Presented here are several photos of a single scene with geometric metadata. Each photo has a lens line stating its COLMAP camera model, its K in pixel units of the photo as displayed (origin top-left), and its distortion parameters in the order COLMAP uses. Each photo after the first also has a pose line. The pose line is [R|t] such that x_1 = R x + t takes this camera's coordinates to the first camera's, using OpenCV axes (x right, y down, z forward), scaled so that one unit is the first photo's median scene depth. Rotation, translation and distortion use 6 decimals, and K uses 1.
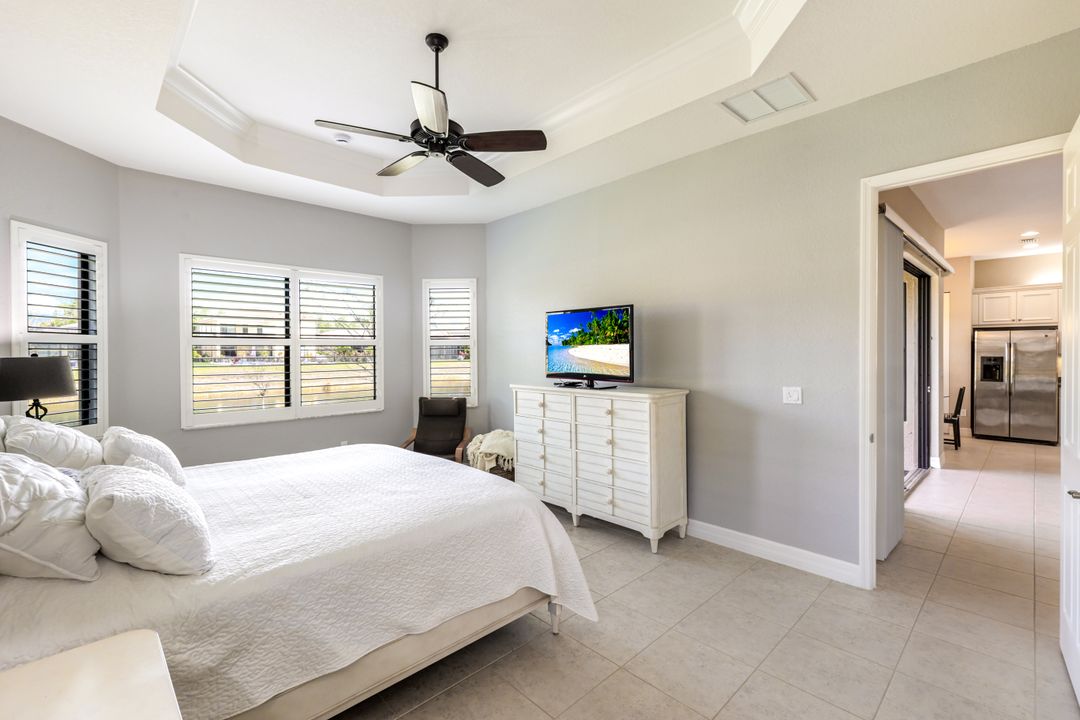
lens RADIAL K [[468.7, 0, 537.8], [0, 468.7, 353.6], [0, 0, 1]] dist [0.001226, 0.000148]
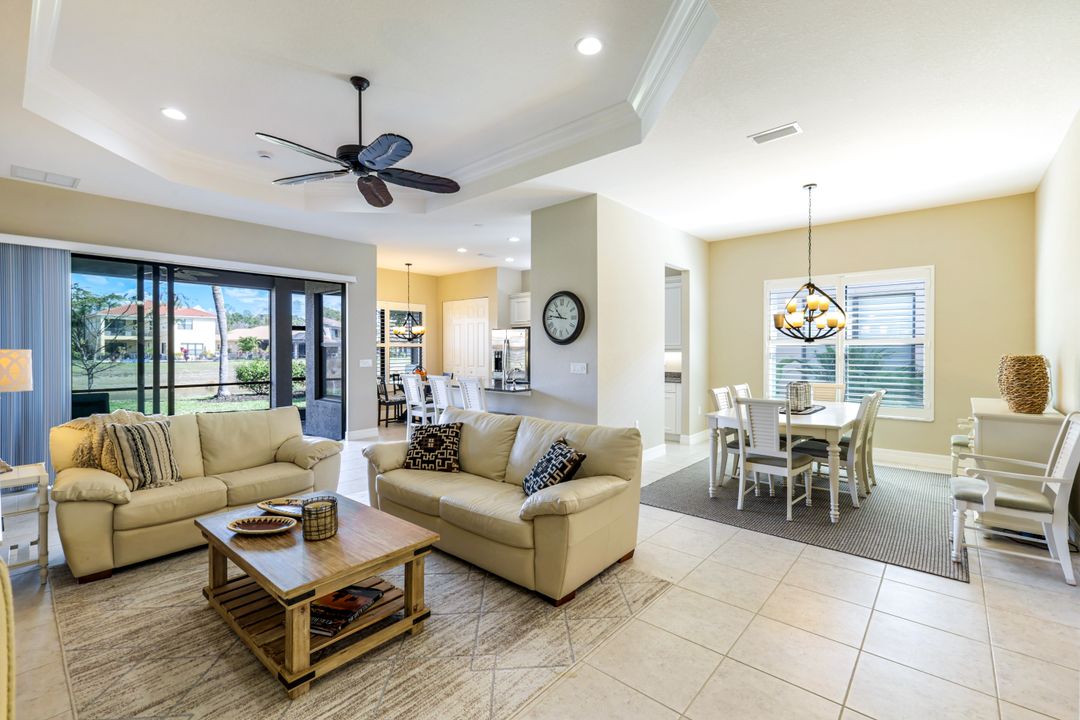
lens RADIAL K [[468.7, 0, 537.8], [0, 468.7, 353.6], [0, 0, 1]] dist [0.001226, 0.000148]
pose [[0.995982, 0.000814, 0.089549, 0.955463], [-0.001087, 0.999995, 0.003001, 0.008740], [-0.089546, -0.003086, 0.995978, -0.192779]]
